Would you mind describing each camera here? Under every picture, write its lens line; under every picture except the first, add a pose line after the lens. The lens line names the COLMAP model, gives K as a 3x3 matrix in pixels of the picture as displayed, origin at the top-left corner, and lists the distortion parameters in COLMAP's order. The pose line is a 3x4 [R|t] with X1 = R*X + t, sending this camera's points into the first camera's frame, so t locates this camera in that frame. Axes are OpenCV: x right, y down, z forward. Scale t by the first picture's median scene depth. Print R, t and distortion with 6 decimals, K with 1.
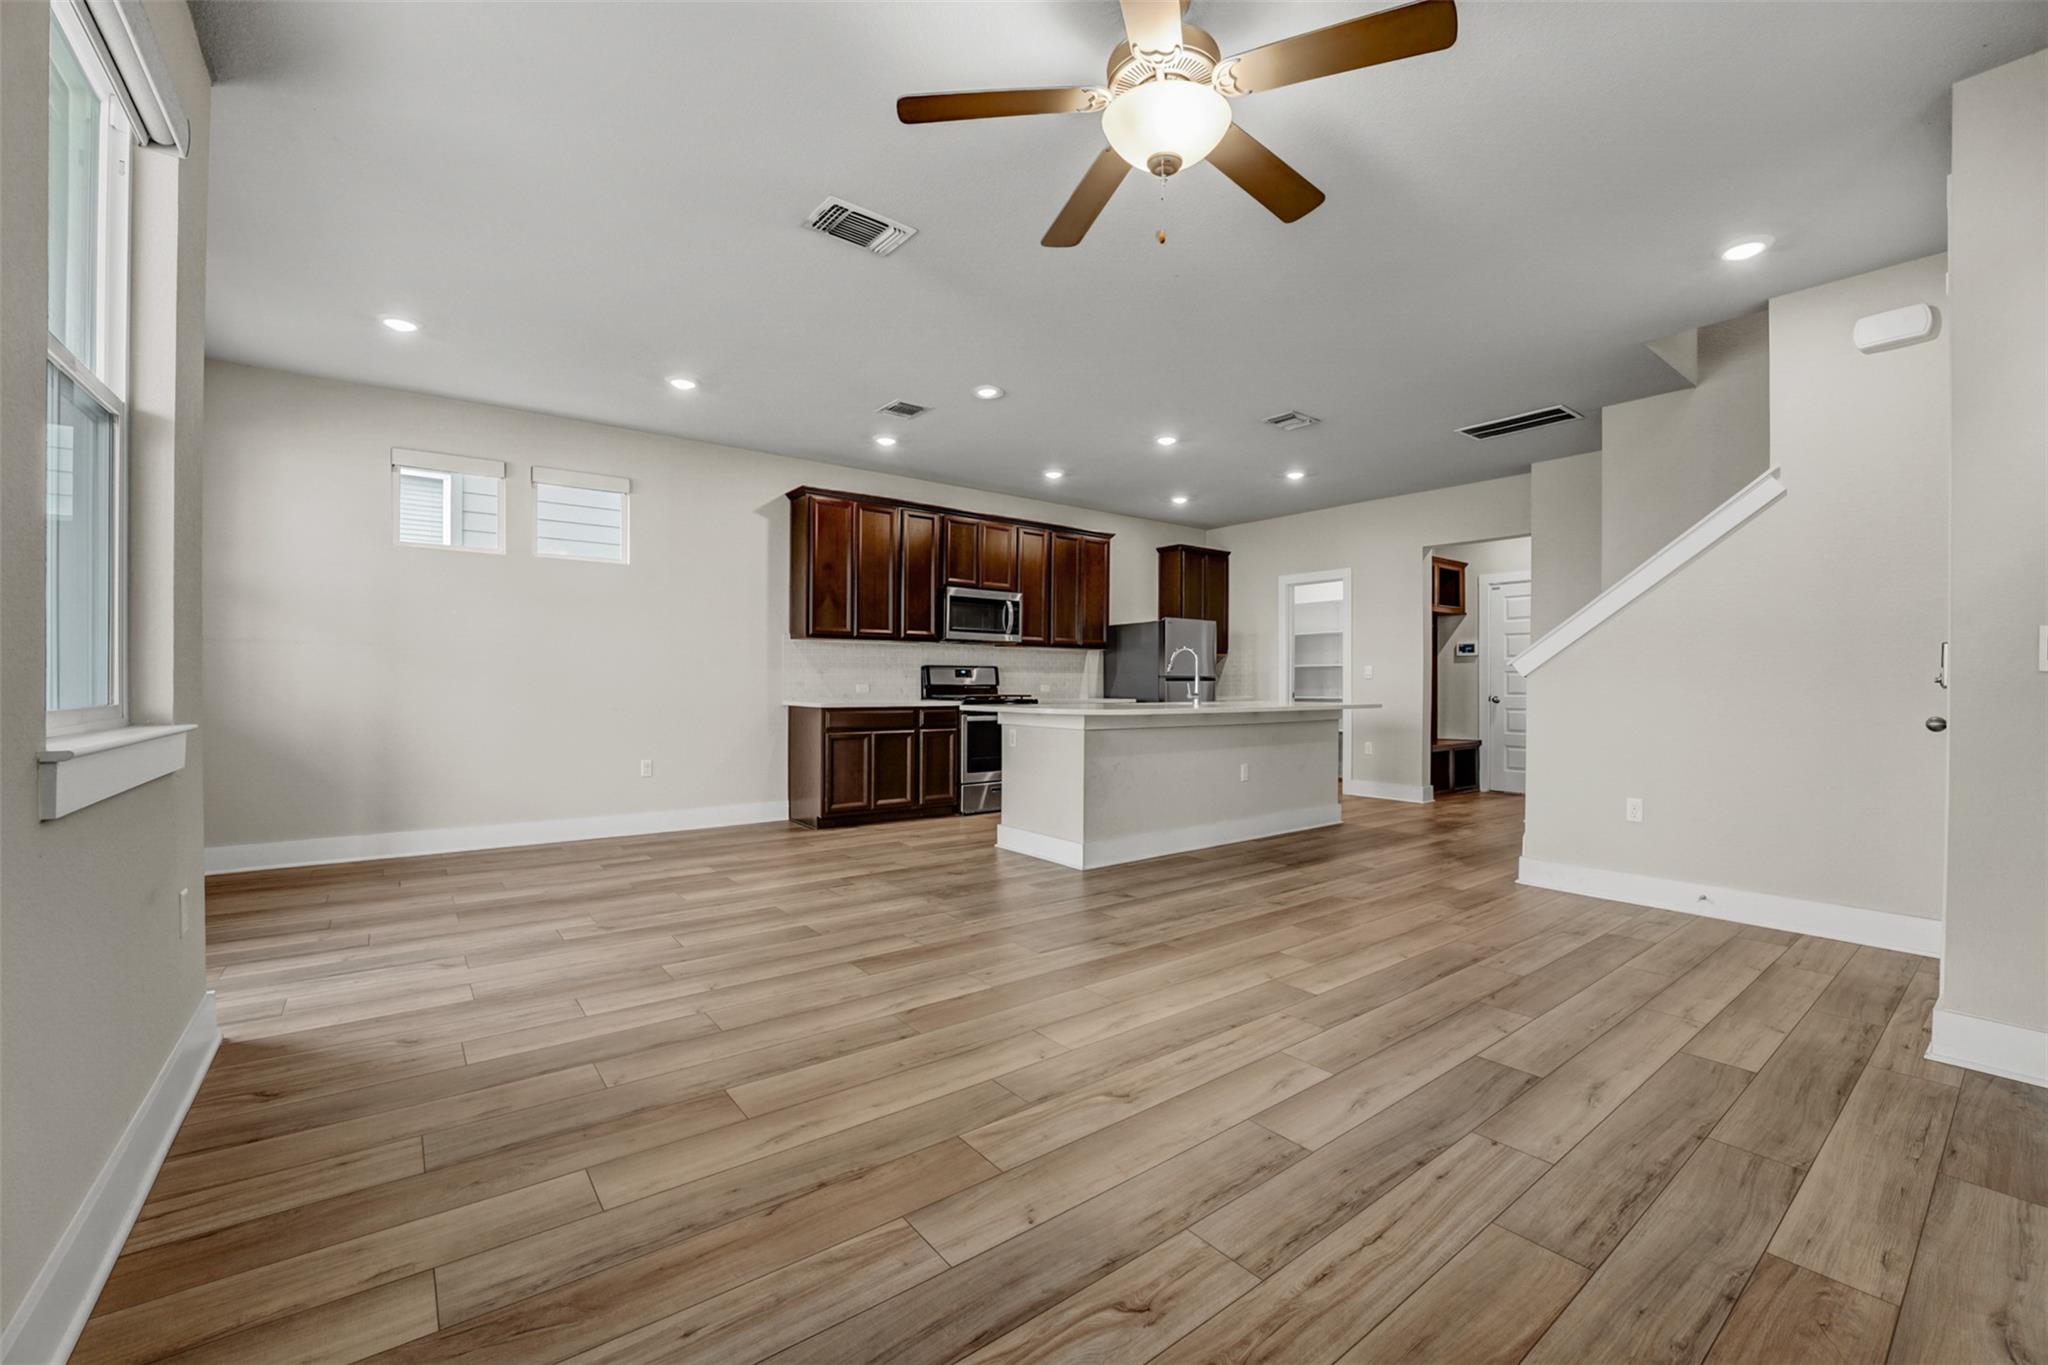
lens RADIAL K [[832.8, 0, 1024.0], [0, 832.8, 682.5], [0, 0, 1]] dist [-0.031295, 0.005190]
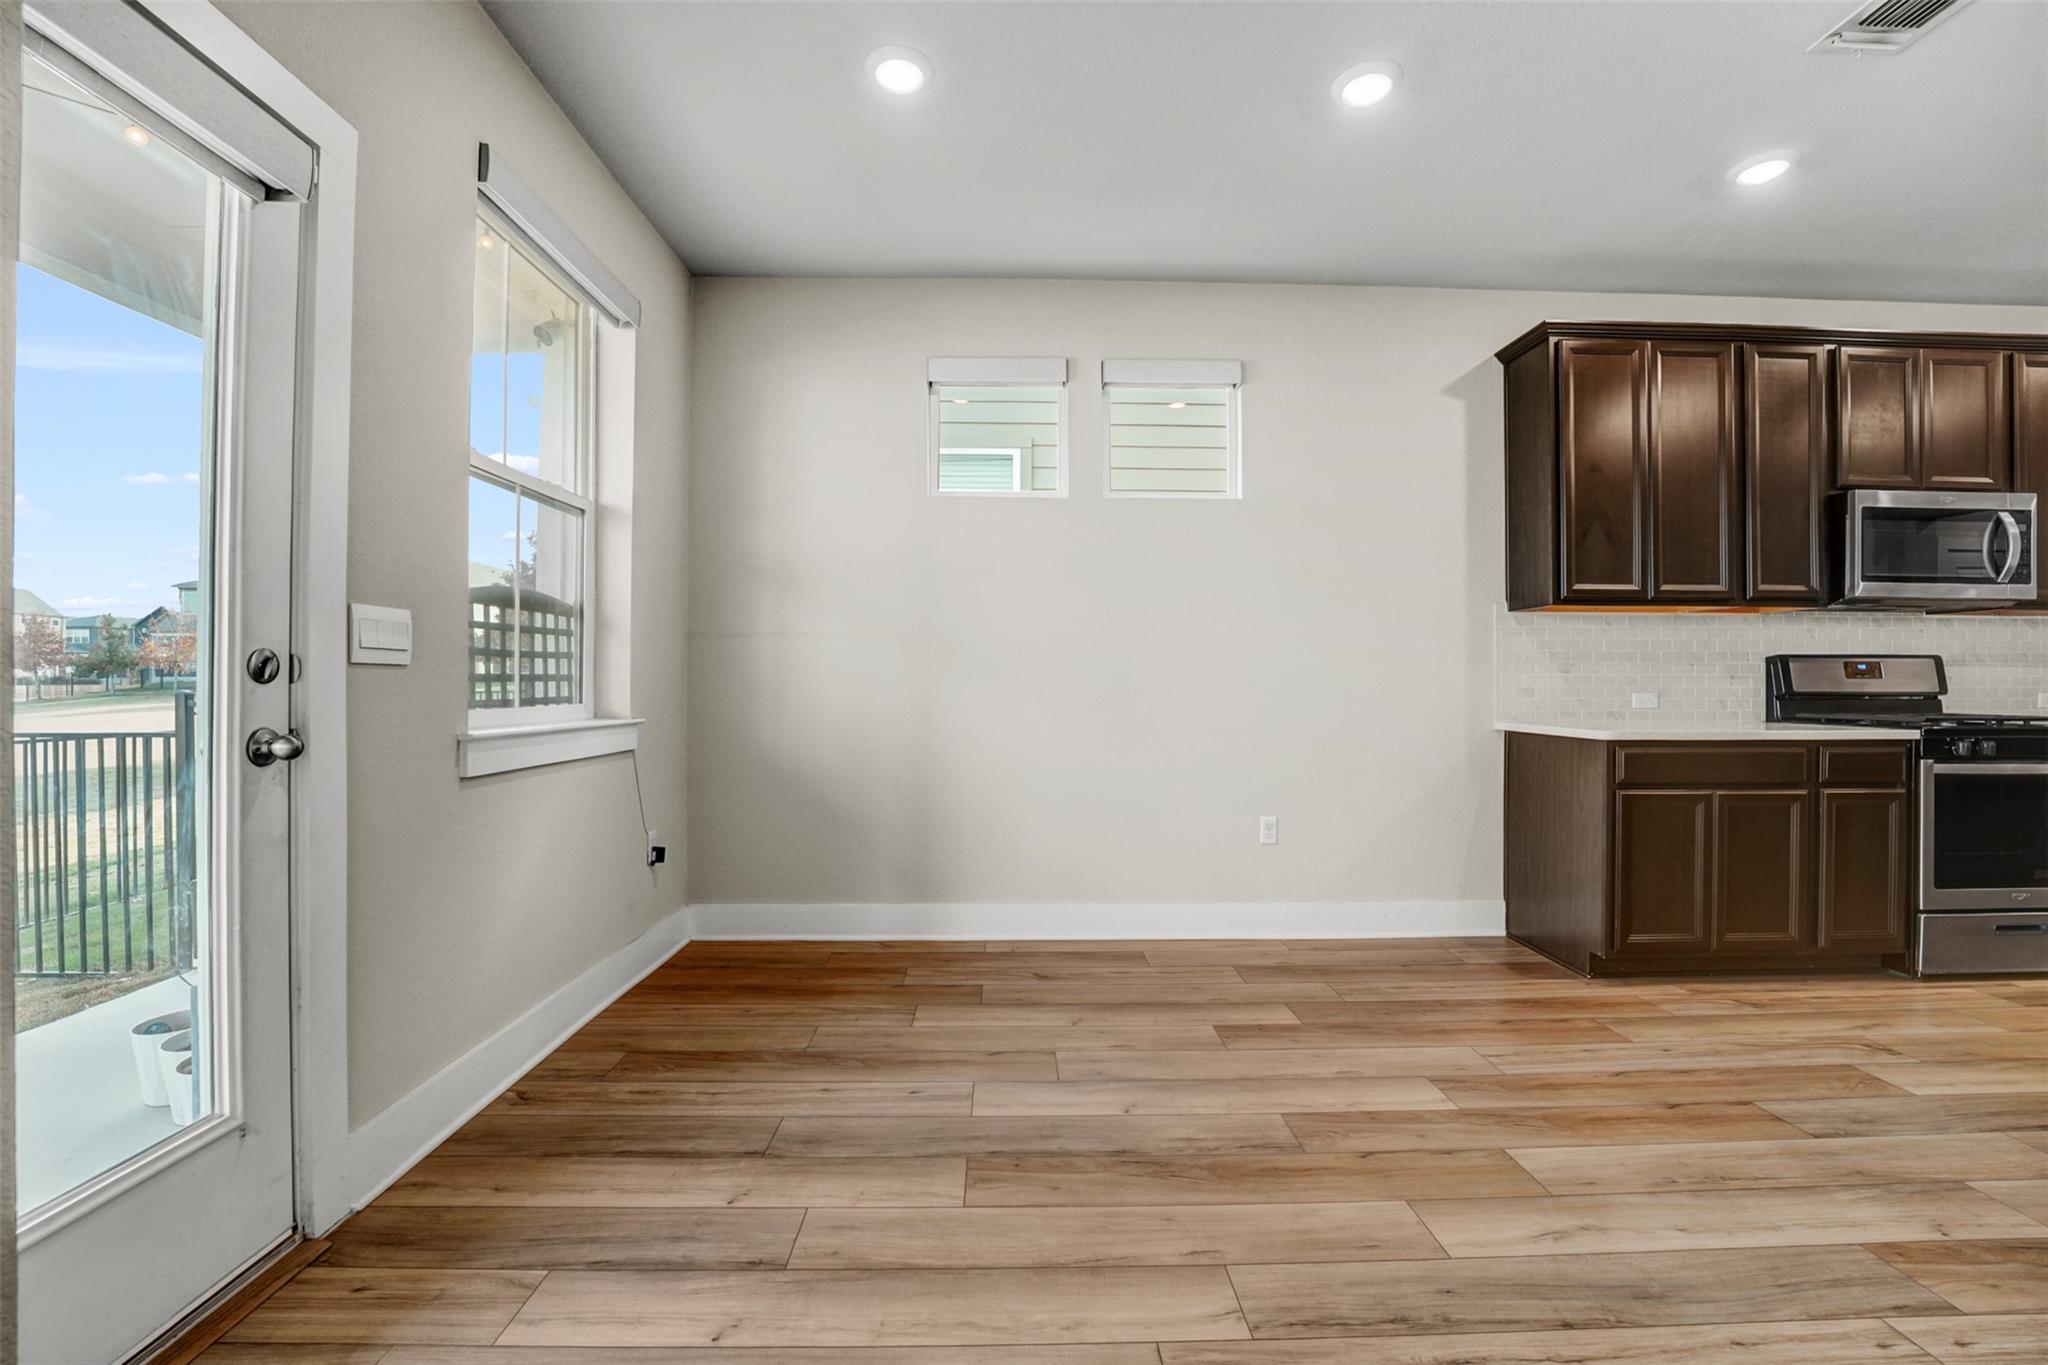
lens RADIAL K [[832.8, 0, 1024.0], [0, 832.8, 682.5], [0, 0, 1]] dist [-0.031295, 0.005190]
pose [[0.804980, -0.004842, -0.593282, -0.215365], [0.001721, 0.999982, -0.005826, -0.001789], [0.593299, 0.003669, 0.804974, 0.362492]]
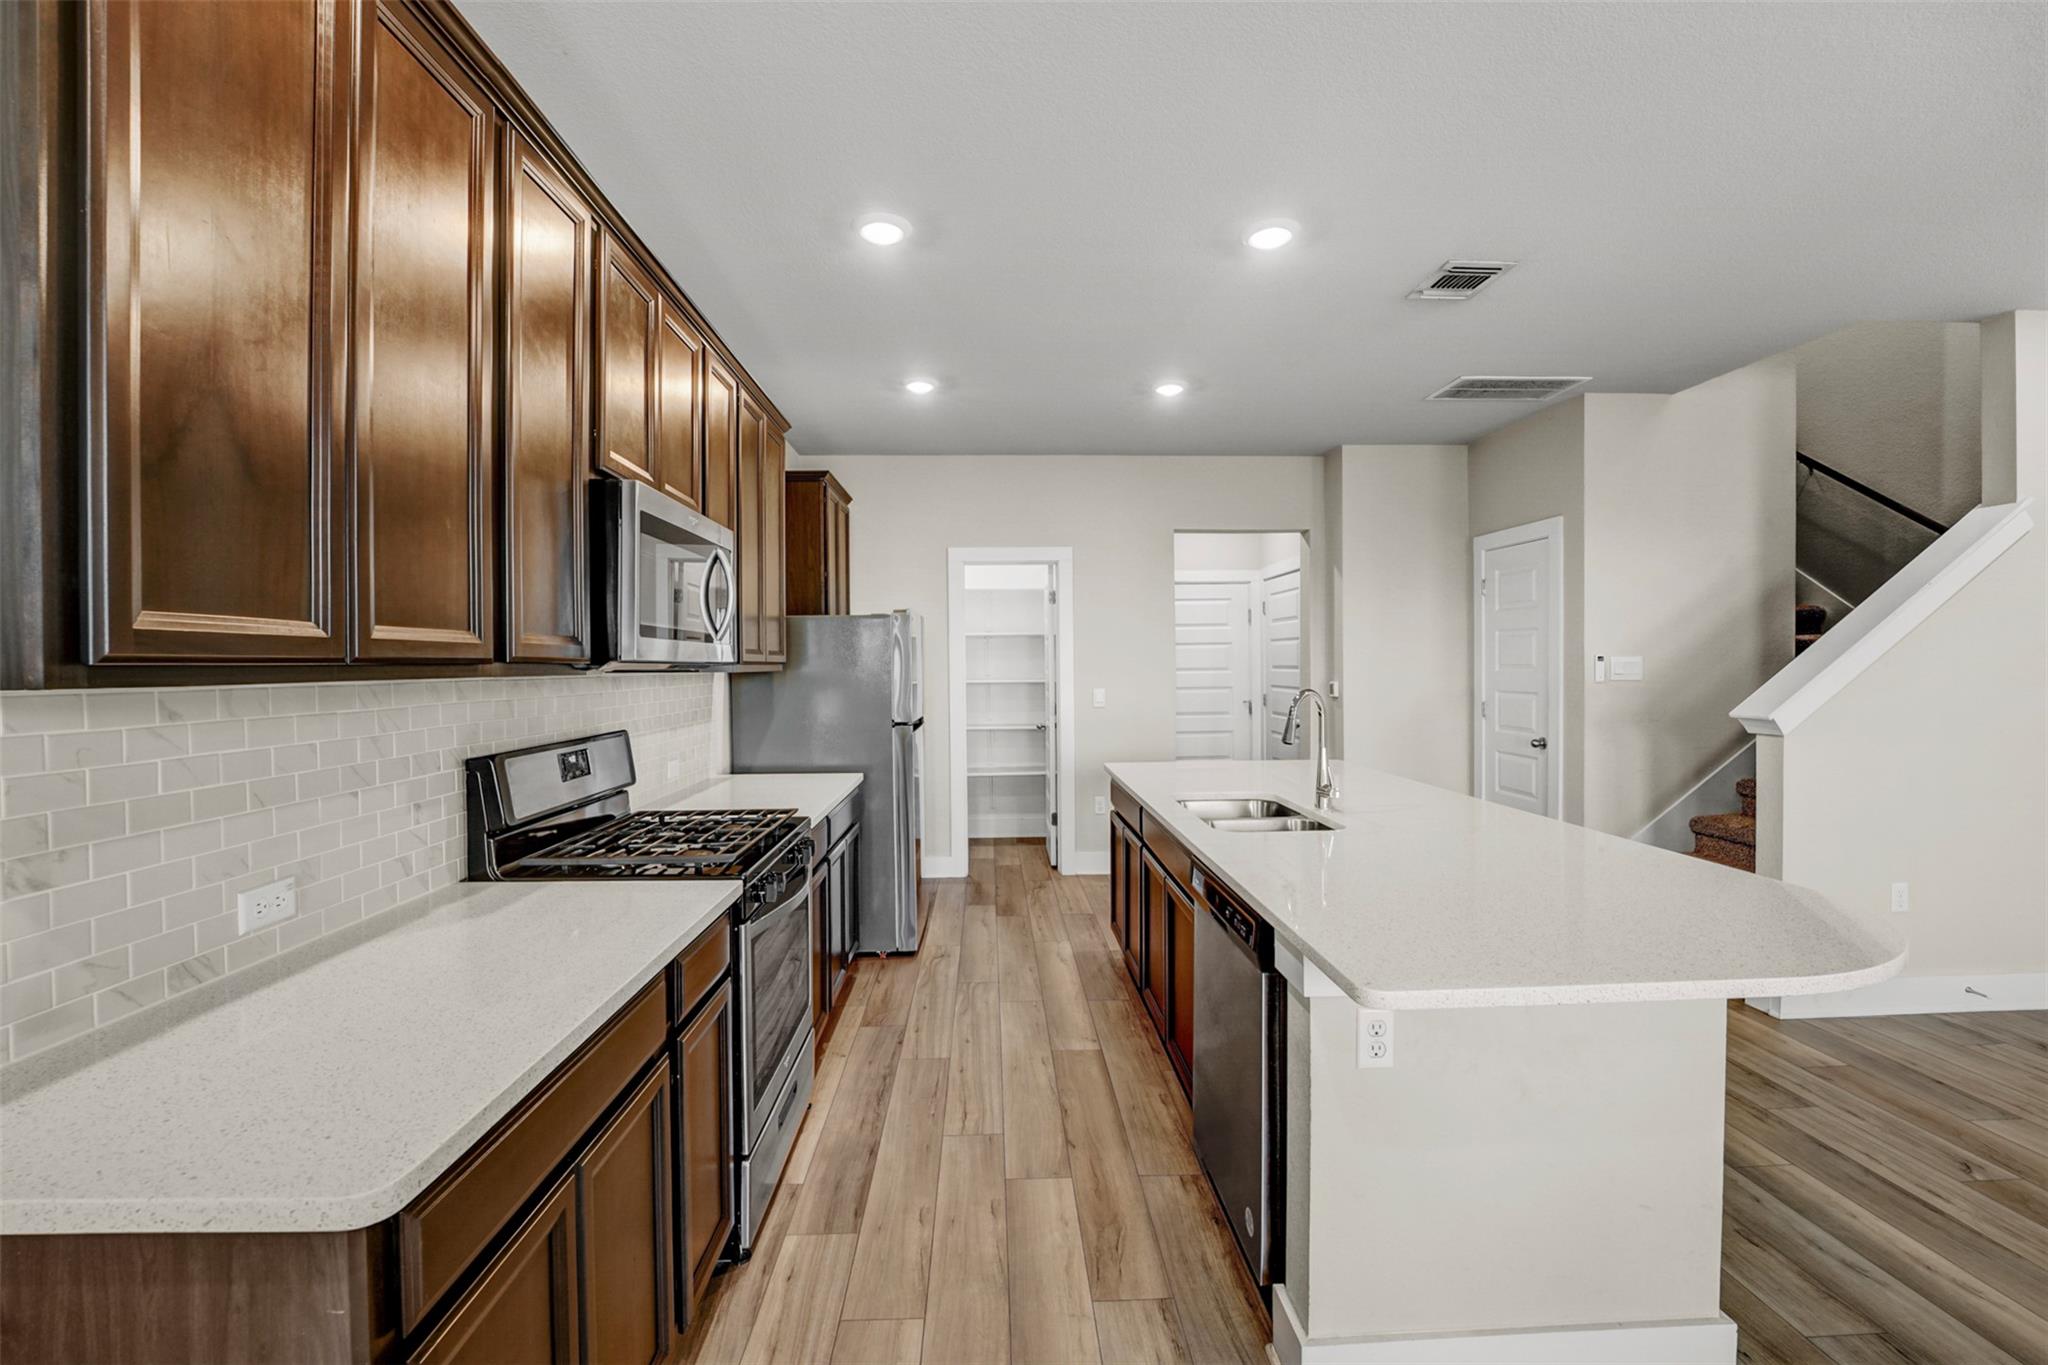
lens RADIAL K [[868.6, 0, 1027.7], [0, 868.6, 667.3], [0, 0, 1]] dist [-0.004763, 0.000108]
pose [[0.571822, -0.012777, 0.820278, -0.277266], [0.011051, 0.999908, 0.007871, -0.054848], [-0.820304, 0.004564, 0.571910, 0.765782]]
